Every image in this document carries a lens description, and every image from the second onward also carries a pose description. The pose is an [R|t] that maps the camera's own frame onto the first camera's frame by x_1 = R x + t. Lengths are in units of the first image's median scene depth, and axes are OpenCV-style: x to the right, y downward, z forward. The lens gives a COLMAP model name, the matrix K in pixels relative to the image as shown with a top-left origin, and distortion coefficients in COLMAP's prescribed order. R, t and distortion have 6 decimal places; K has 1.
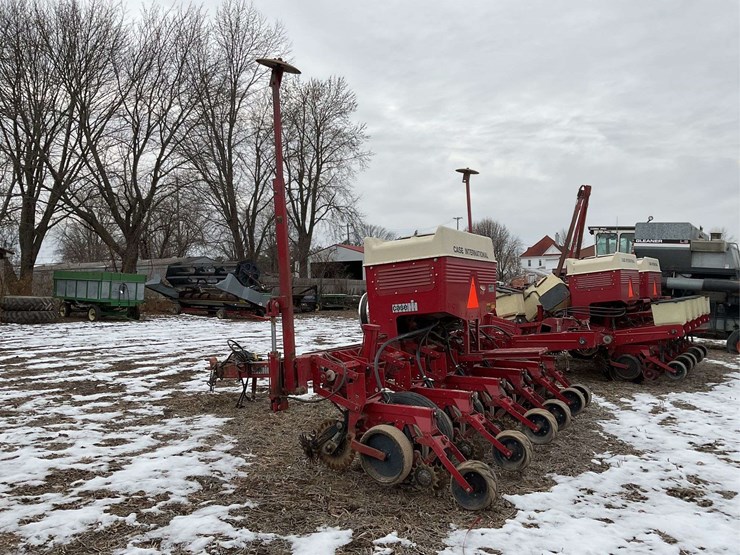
lens RADIAL K [[606.6, 0, 370.0], [0, 606.6, 277.5], [0, 0, 1]] dist [0.082529, -0.156696]
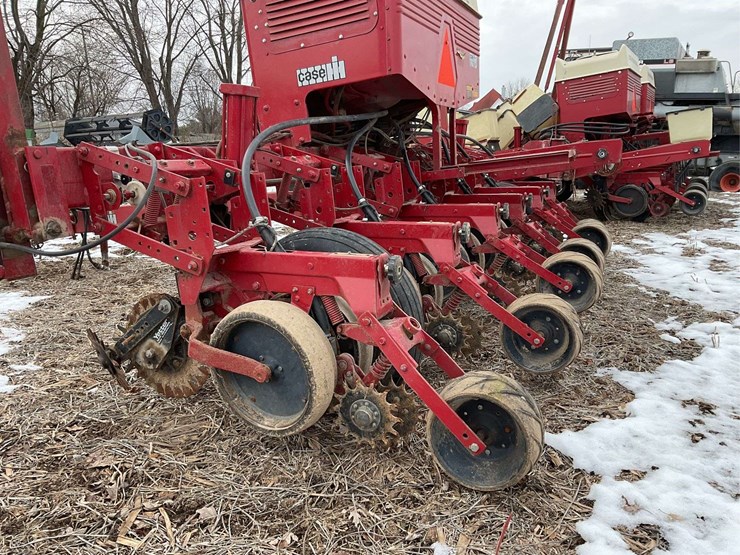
lens RADIAL K [[598.2, 0, 370.0], [0, 598.2, 277.5], [0, 0, 1]] dist [0.076653, -0.129303]
pose [[0.995205, -0.051400, 0.083211, 0.041689], [0.032209, 0.975554, 0.217387, 0.095313], [-0.092351, -0.213665, 0.972532, 0.407301]]
